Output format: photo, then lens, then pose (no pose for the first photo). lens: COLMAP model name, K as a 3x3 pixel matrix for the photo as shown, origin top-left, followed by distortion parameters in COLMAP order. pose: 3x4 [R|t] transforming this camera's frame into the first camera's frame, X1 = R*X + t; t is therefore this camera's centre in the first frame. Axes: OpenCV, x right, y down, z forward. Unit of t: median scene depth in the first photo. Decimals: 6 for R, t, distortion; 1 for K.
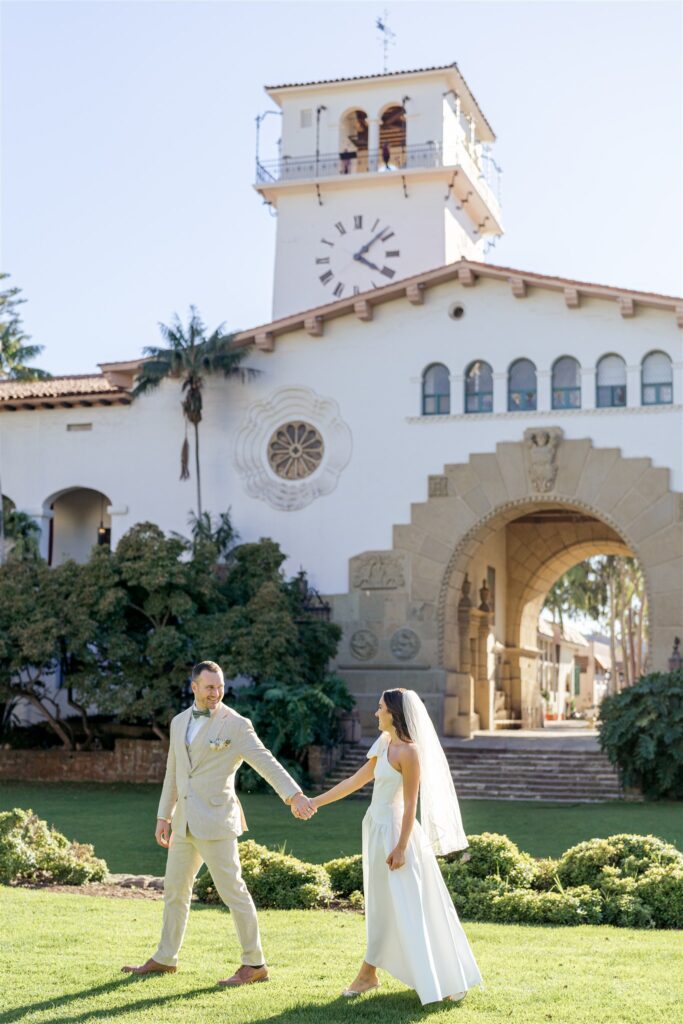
lens RADIAL K [[1456.2, 0, 331.8], [0, 1456.2, 508.5], [0, 0, 1]] dist [0.011632, -0.000205]
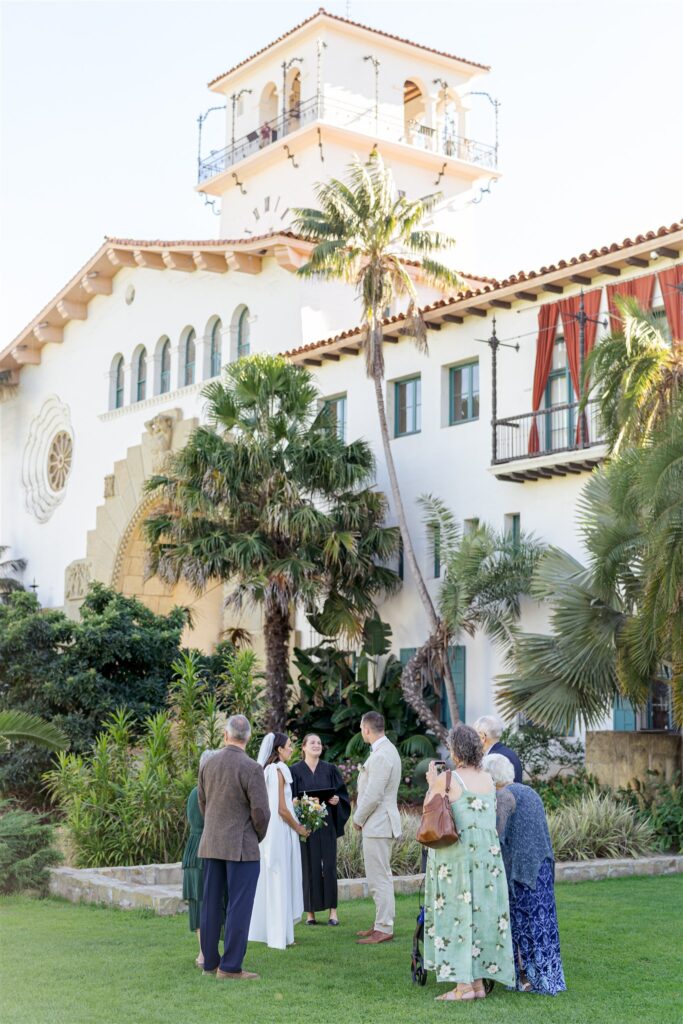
lens RADIAL K [[1456.2, 0, 331.8], [0, 1456.2, 508.5], [0, 0, 1]] dist [0.011632, -0.000205]
pose [[0.804424, -0.082692, -0.588271, 0.727915], [0.077204, 0.996418, -0.034492, 0.041968], [0.589017, -0.017671, 0.807928, 0.328366]]
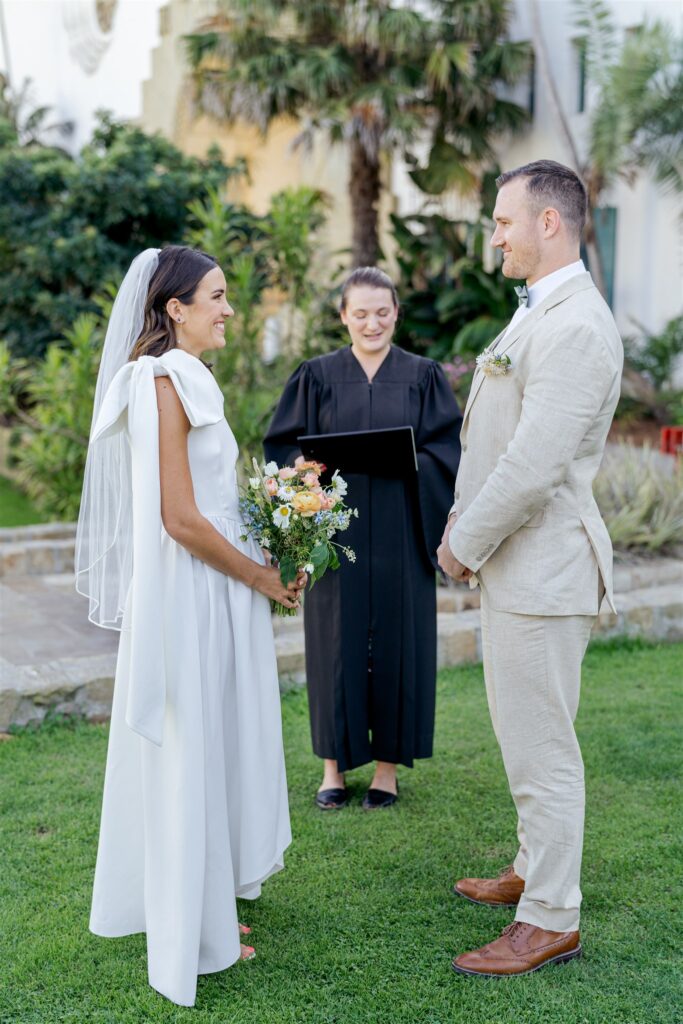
lens RADIAL K [[1456.2, 0, 331.8], [0, 1456.2, 508.5], [0, 0, 1]] dist [0.011632, -0.000205]
pose [[0.756377, 0.085465, -0.648529, 0.639232], [0.086590, 0.969622, 0.228769, 0.063452], [0.648380, -0.229192, 0.725999, 0.451531]]
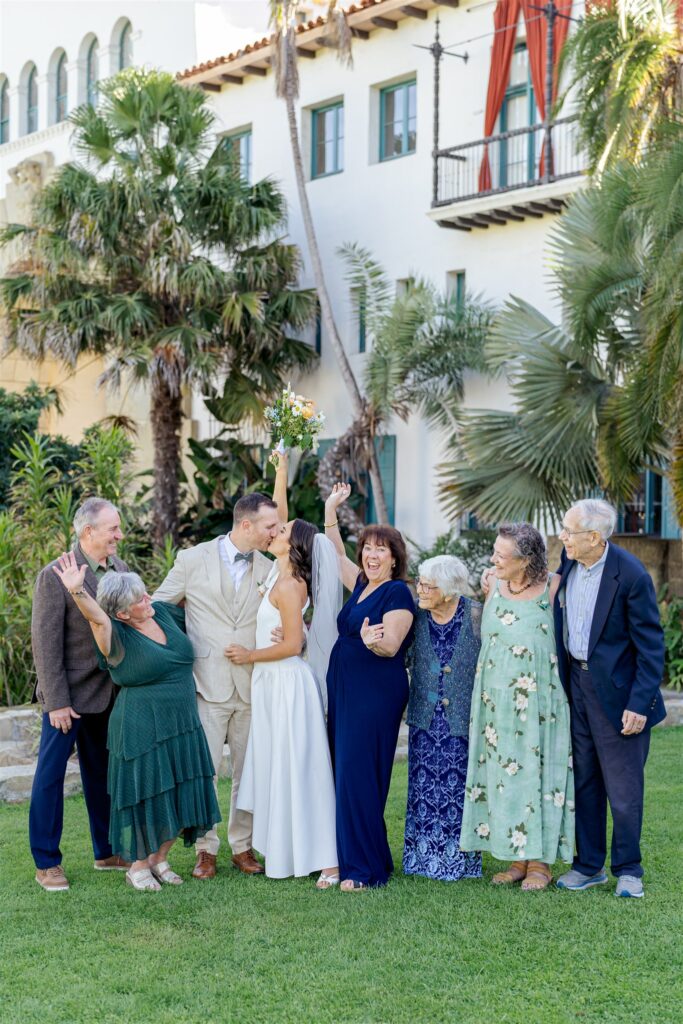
lens RADIAL K [[1560.9, 0, 308.8], [0, 1560.9, 534.6], [0, 0, 1]] dist [0.011448, 0.061426]
pose [[0.827500, 0.000922, -0.561464, 0.683946], [0.076242, 0.990552, 0.113993, 0.053580], [0.556265, -0.137137, 0.819612, 0.394654]]
